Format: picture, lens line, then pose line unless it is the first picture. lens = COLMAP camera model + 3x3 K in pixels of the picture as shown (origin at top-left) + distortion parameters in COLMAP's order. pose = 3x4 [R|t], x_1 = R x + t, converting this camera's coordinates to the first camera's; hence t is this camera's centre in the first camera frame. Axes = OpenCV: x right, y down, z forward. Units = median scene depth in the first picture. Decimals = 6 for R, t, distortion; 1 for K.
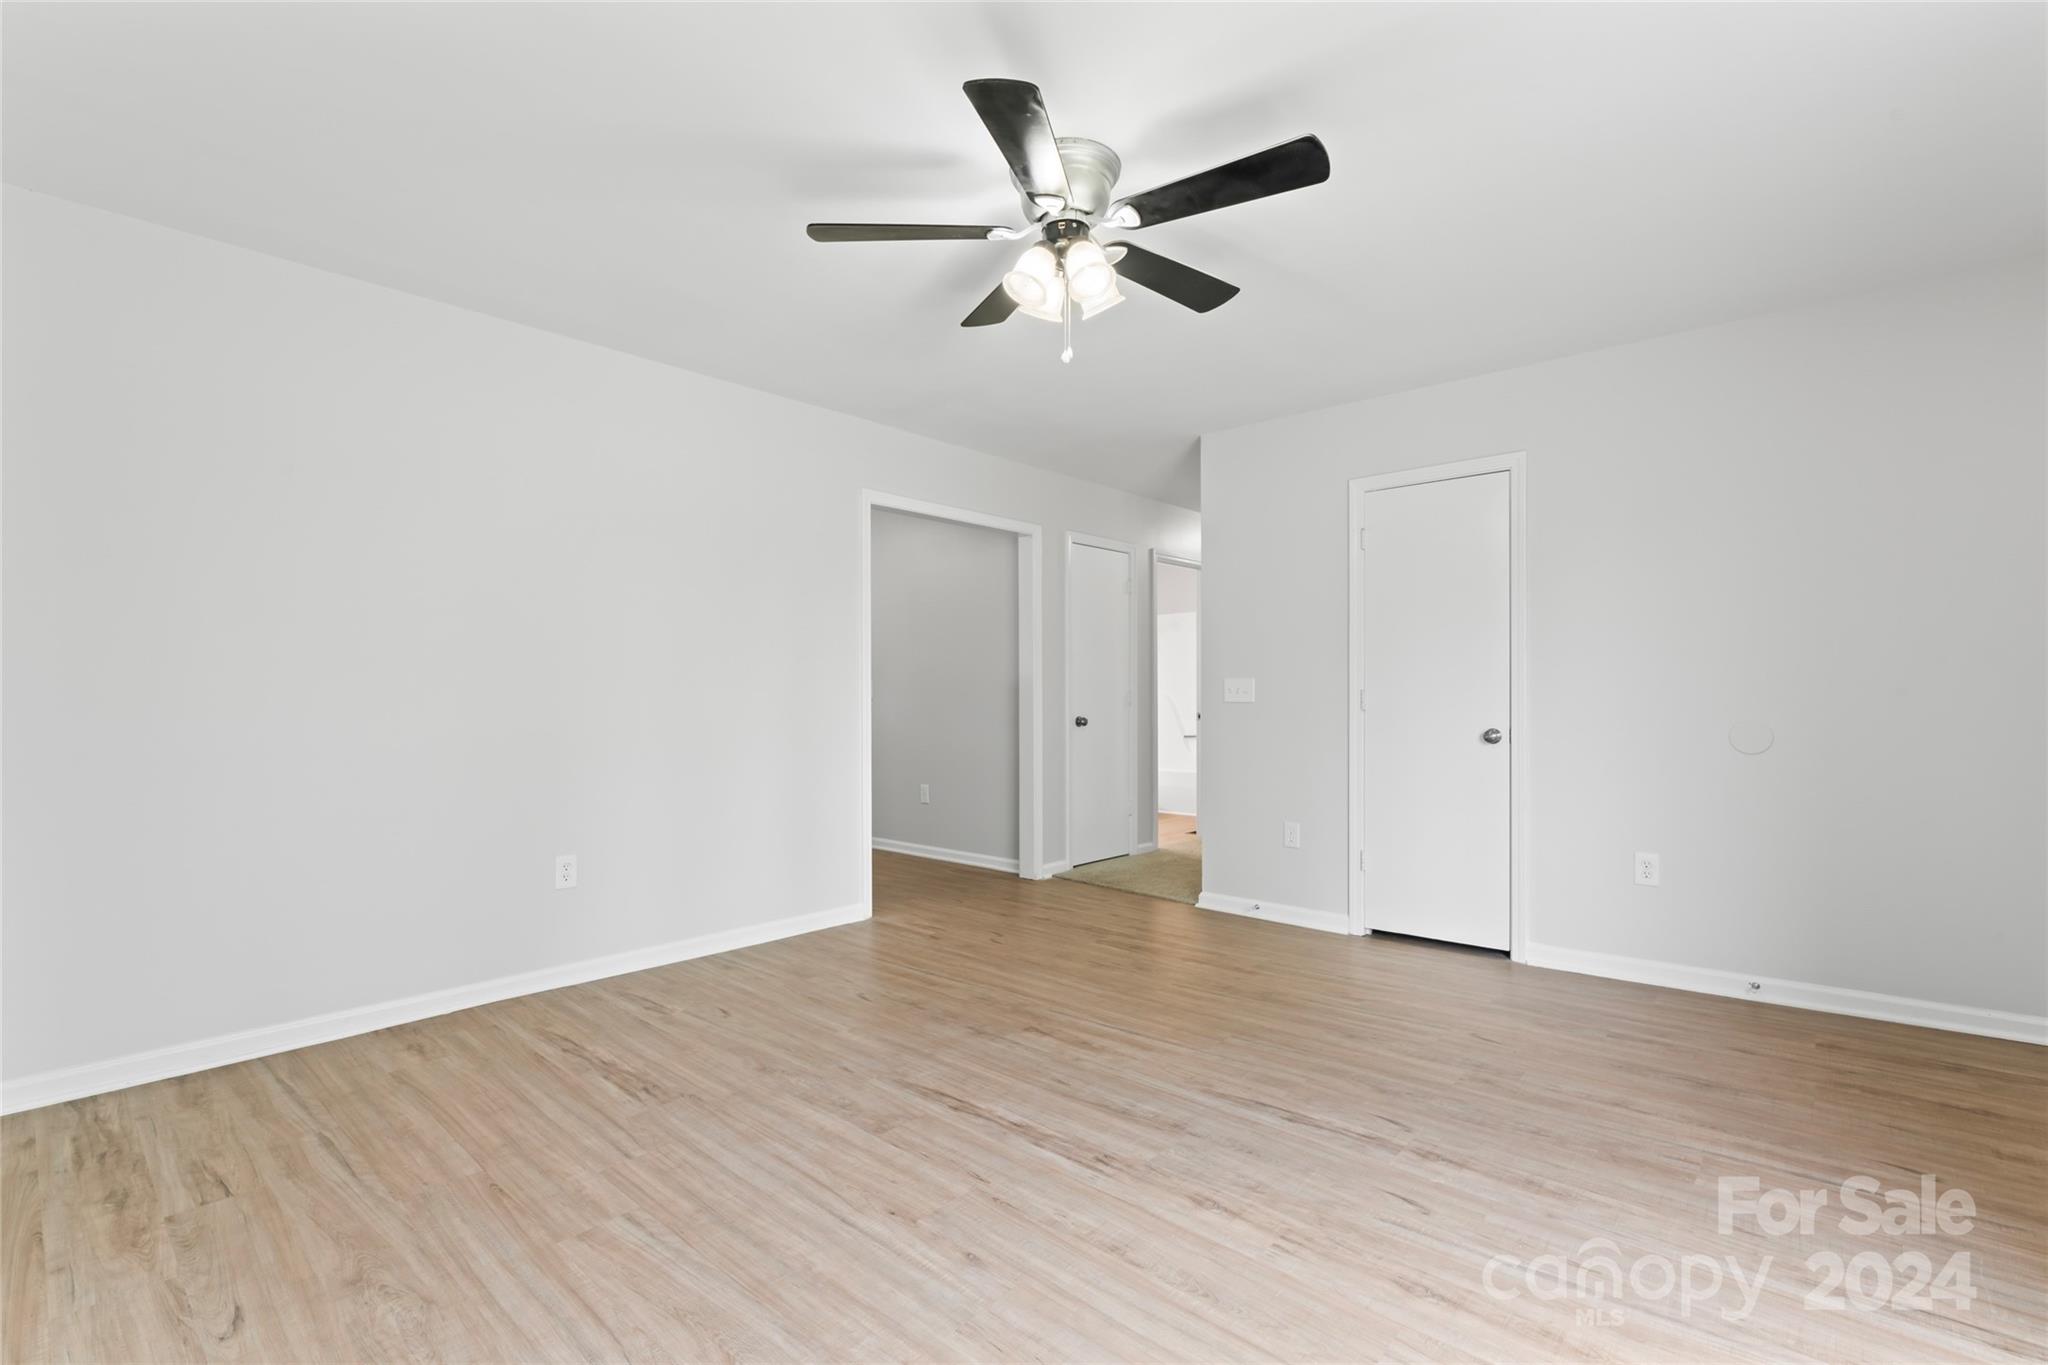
lens RADIAL K [[923.0, 0, 1016.4], [0, 923.0, 692.5], [0, 0, 1]] dist [-0.001733, -0.000750]
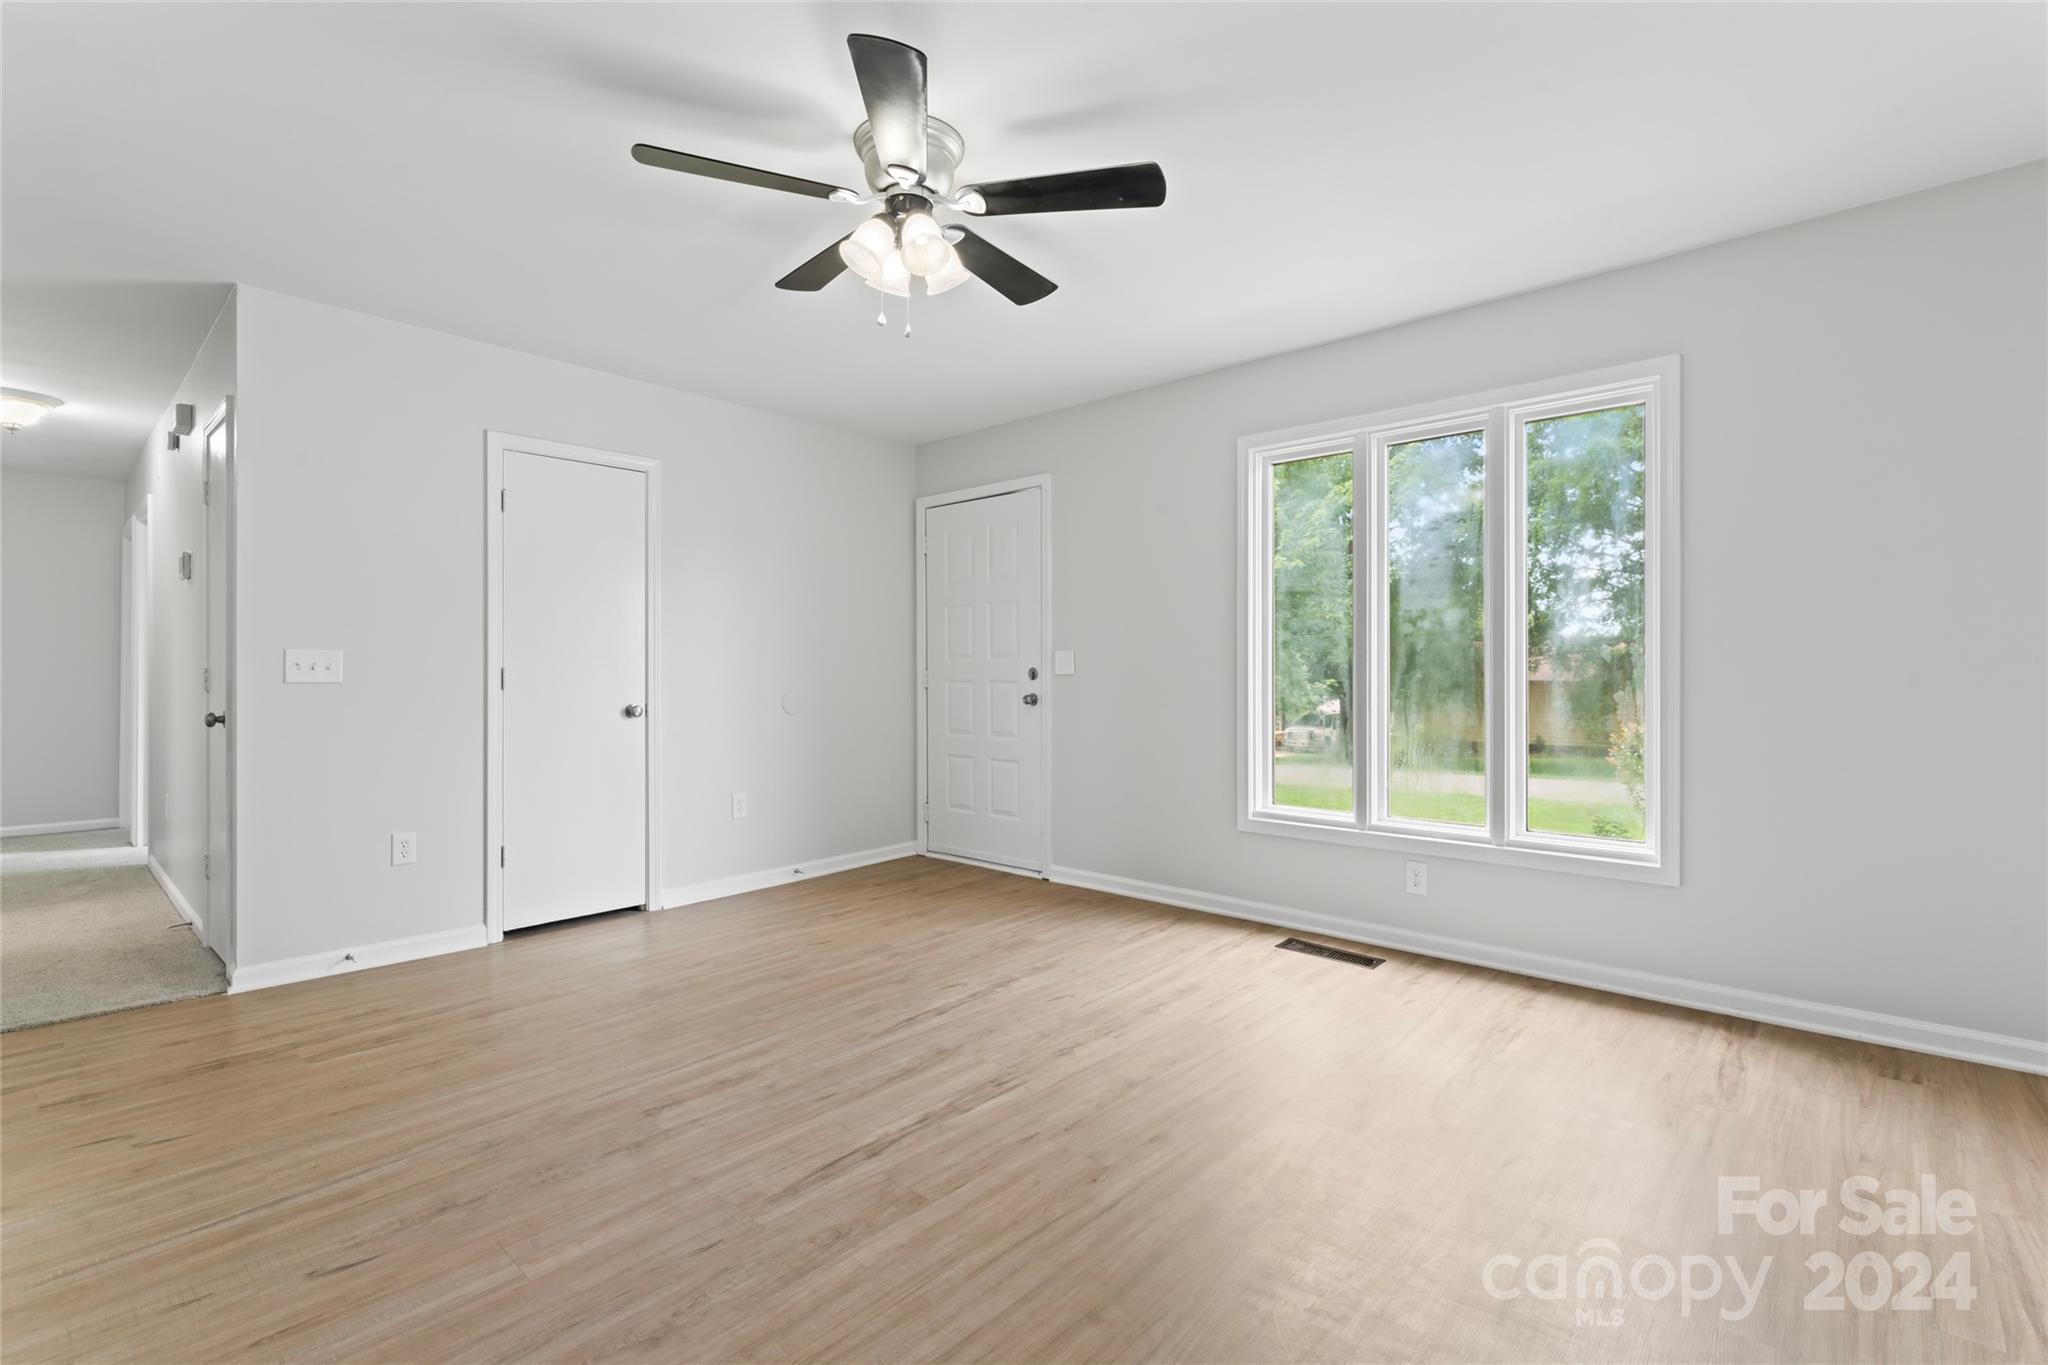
lens RADIAL K [[923.0, 0, 1021.1], [0, 923.0, 676.9], [0, 0, 1]] dist [-0.001733, -0.000750]
pose [[0.002631, 0.000402, 0.999996, -0.860351], [-0.001704, 0.999998, -0.000397, 0.009129], [-0.999995, -0.001703, 0.002631, 0.808526]]
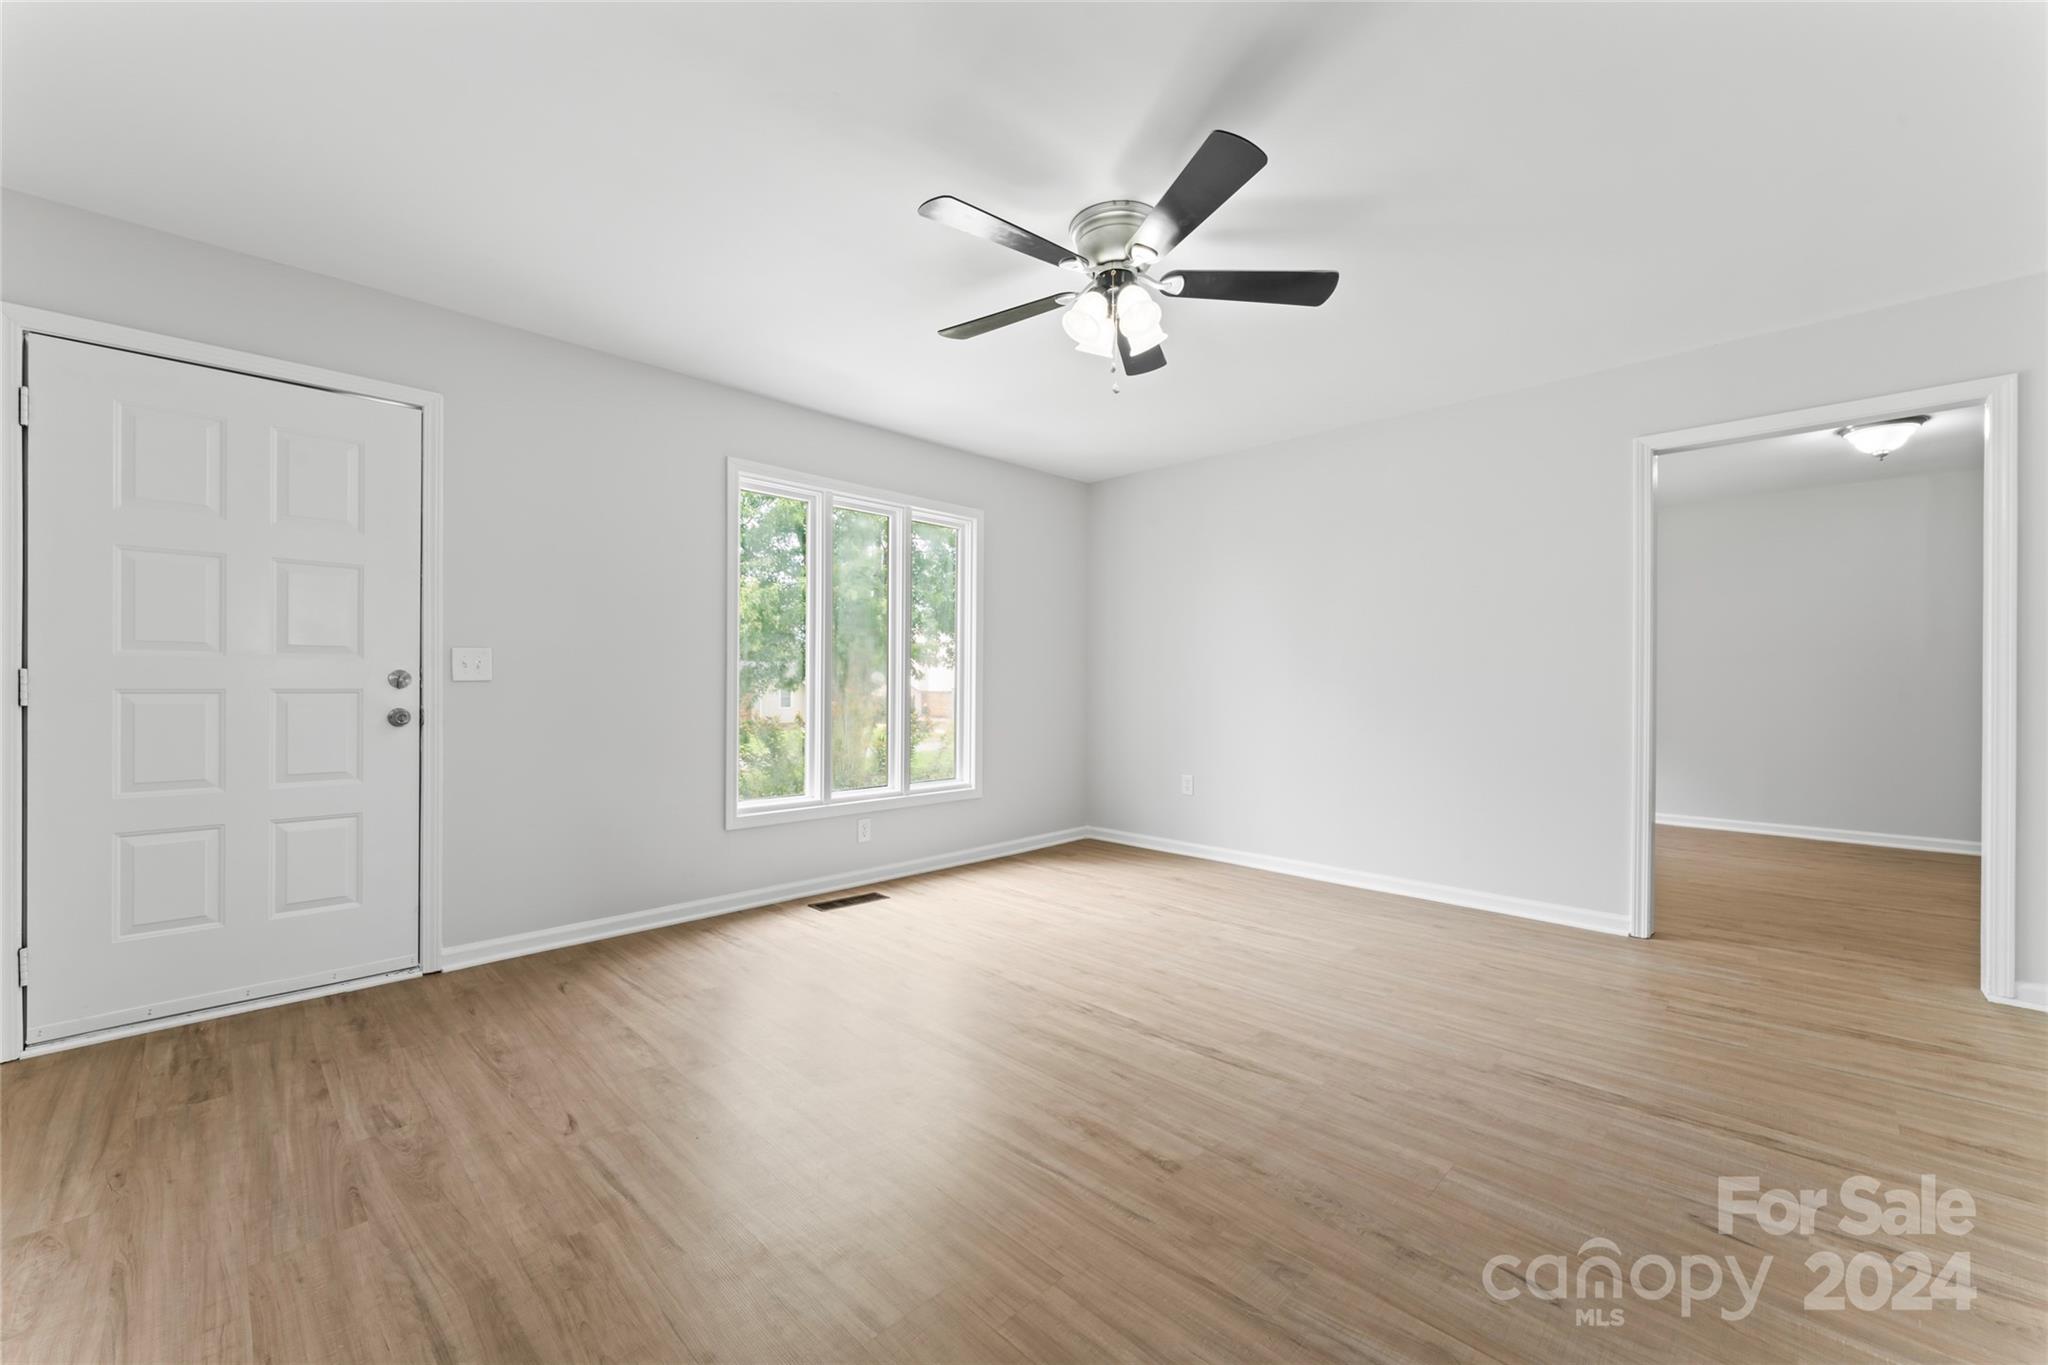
lens RADIAL K [[813.6, 0, 1020.7], [0, 813.6, 683.1], [0, 0, 1]] dist [0.002987, 0.000003]
pose [[-0.999062, -0.000355, 0.043295, 0.116820], [-0.000487, 0.999995, -0.003031, 0.010354], [-0.043294, -0.003049, -0.999058, 1.869226]]
